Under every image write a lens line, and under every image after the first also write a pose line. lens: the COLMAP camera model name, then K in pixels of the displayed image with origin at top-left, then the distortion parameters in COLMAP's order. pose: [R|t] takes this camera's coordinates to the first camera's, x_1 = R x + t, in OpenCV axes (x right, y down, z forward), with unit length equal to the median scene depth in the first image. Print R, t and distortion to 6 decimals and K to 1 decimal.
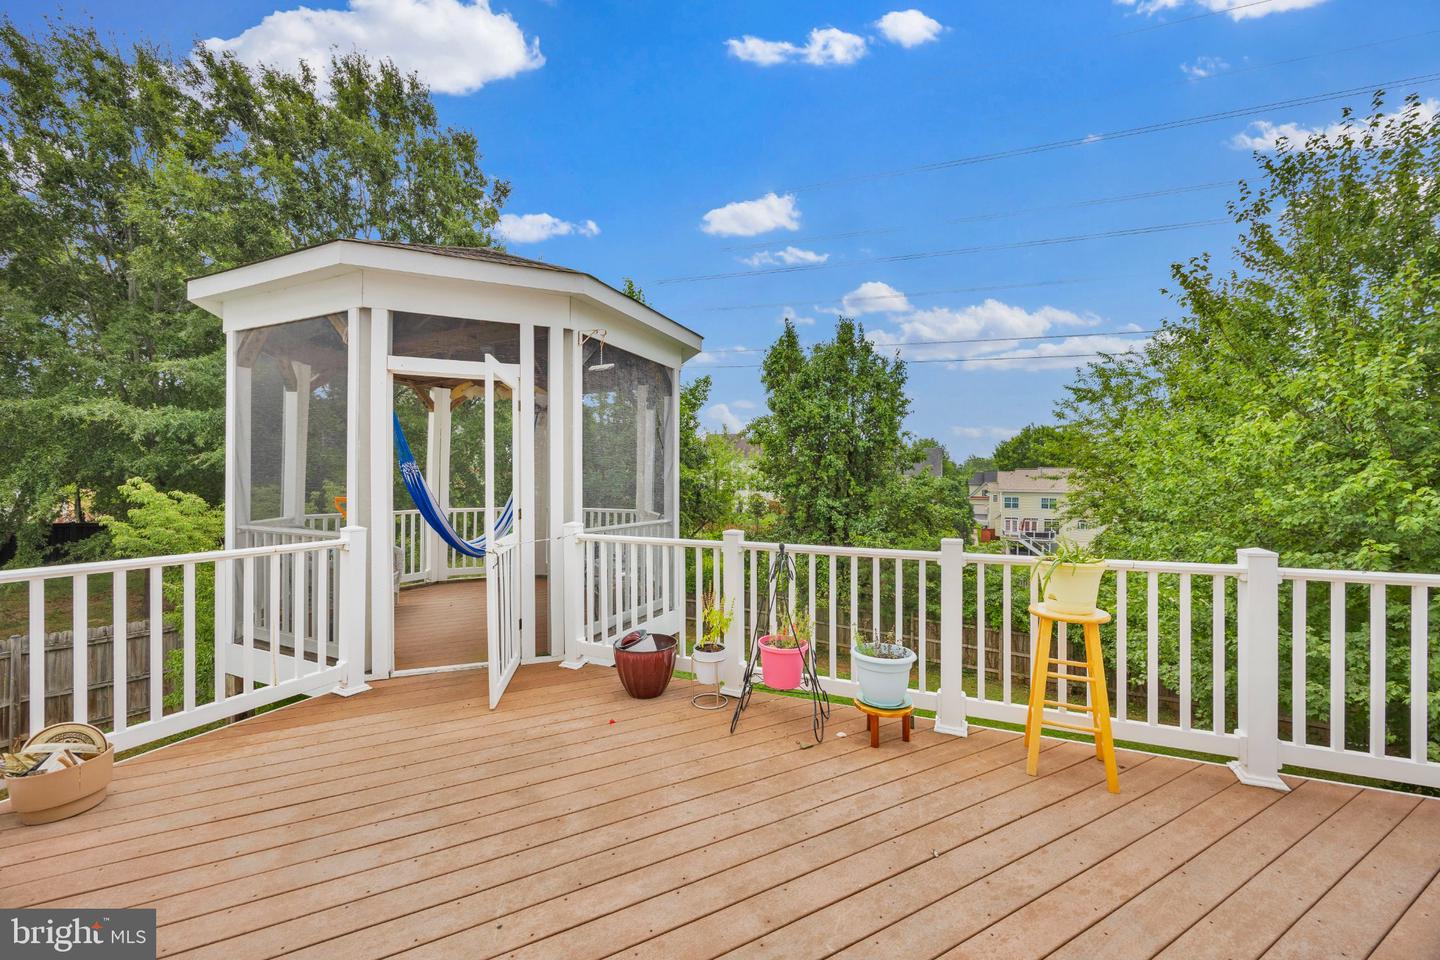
lens RADIAL K [[546.3, 0, 734.3], [0, 546.3, 479.7], [0, 0, 1]] dist [-0.016625, 0.000245]
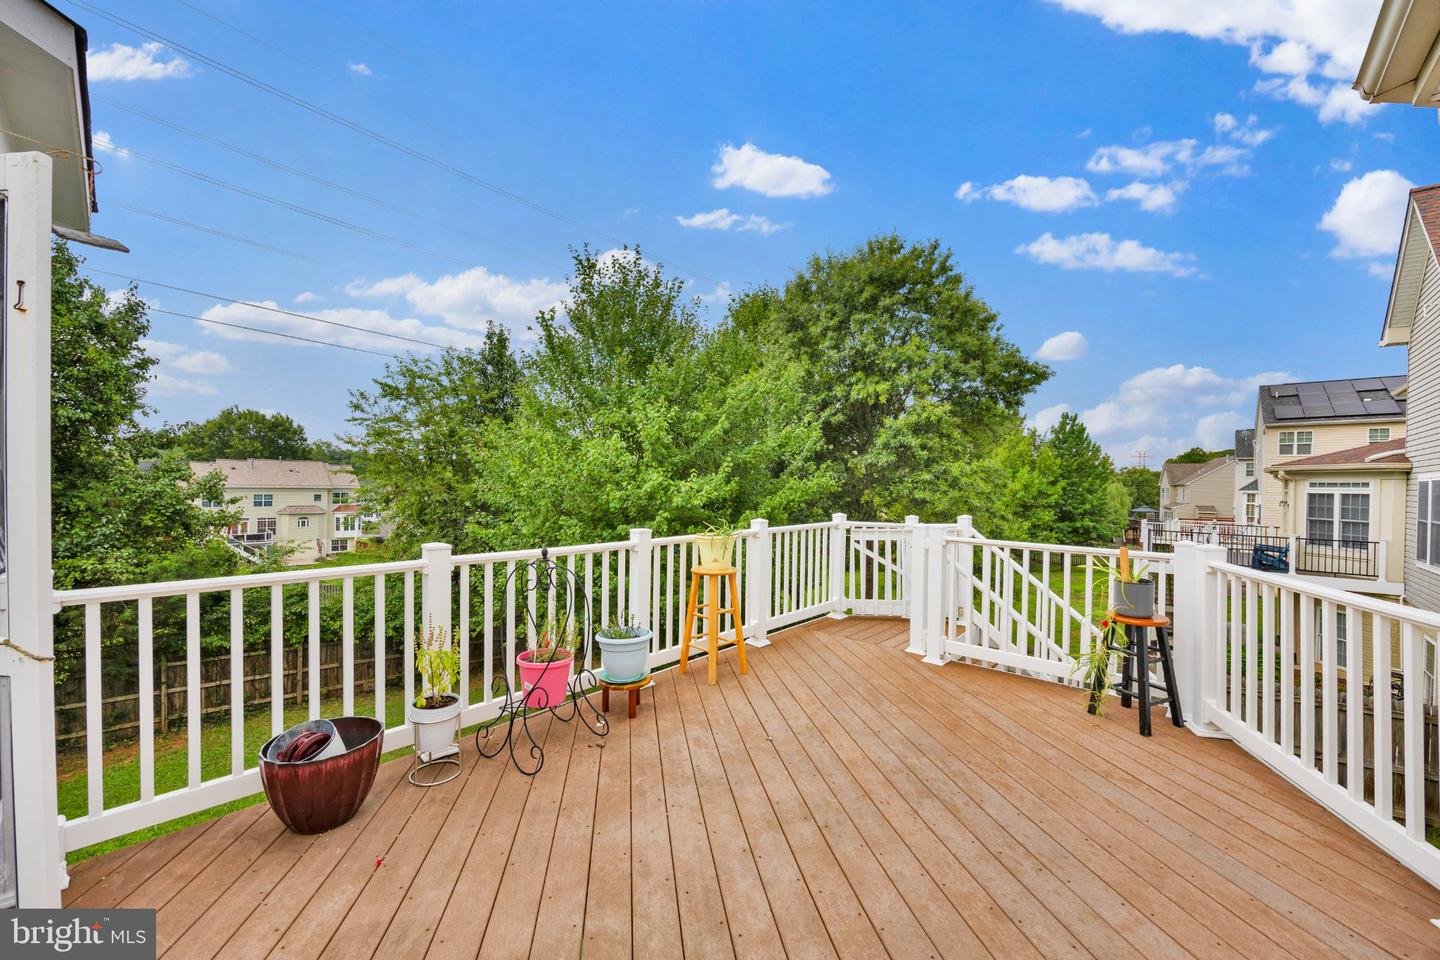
lens RADIAL K [[546.3, 0, 734.3], [0, 546.3, 479.7], [0, 0, 1]] dist [-0.016625, 0.000245]
pose [[0.312748, 0.000625, 0.949836, -0.743678], [-0.010758, 0.999938, 0.002885, -0.005219], [-0.949775, -0.011121, 0.312736, 0.452530]]
